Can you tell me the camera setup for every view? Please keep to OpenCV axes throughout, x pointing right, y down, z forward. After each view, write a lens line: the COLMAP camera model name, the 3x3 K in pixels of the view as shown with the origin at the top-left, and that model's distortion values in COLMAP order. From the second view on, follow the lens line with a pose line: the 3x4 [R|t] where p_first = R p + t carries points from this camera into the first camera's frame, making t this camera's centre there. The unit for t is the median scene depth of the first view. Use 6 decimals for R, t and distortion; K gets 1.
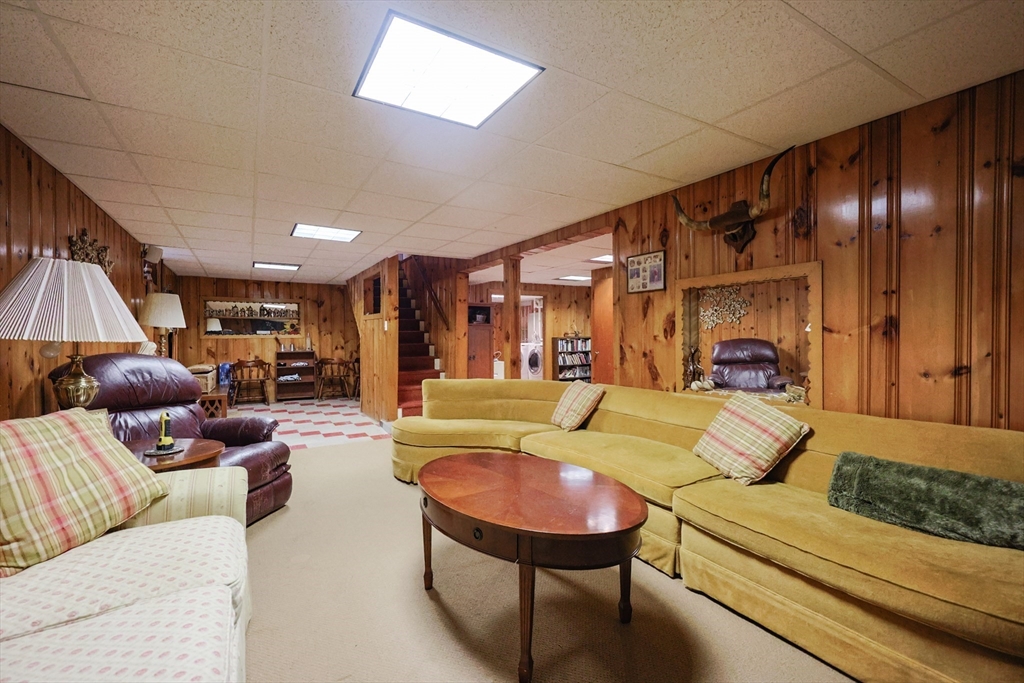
lens RADIAL K [[444.8, 0, 516.1], [0, 444.8, 345.2], [0, 0, 1]] dist [0.000725, 0.000459]
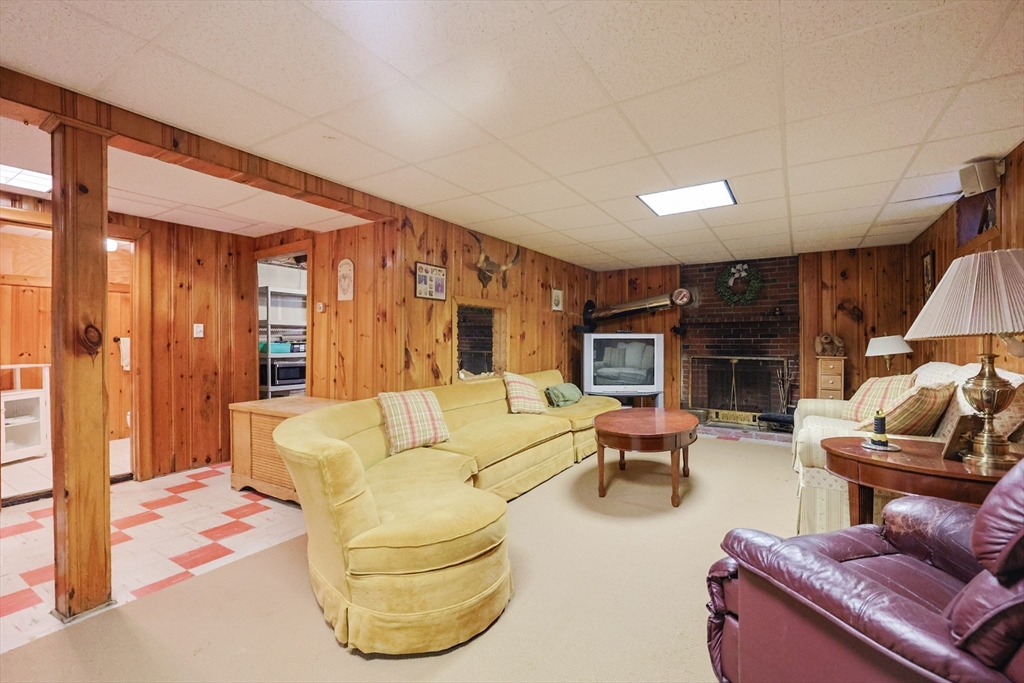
lens RADIAL K [[444.8, 0, 516.1], [0, 444.8, 345.2], [0, 0, 1]] dist [0.000725, 0.000459]
pose [[-0.438643, -0.002936, 0.898657, -0.790040], [0.024120, 0.999596, 0.015039, -0.017414], [-0.898338, 0.028273, -0.438395, 1.292357]]
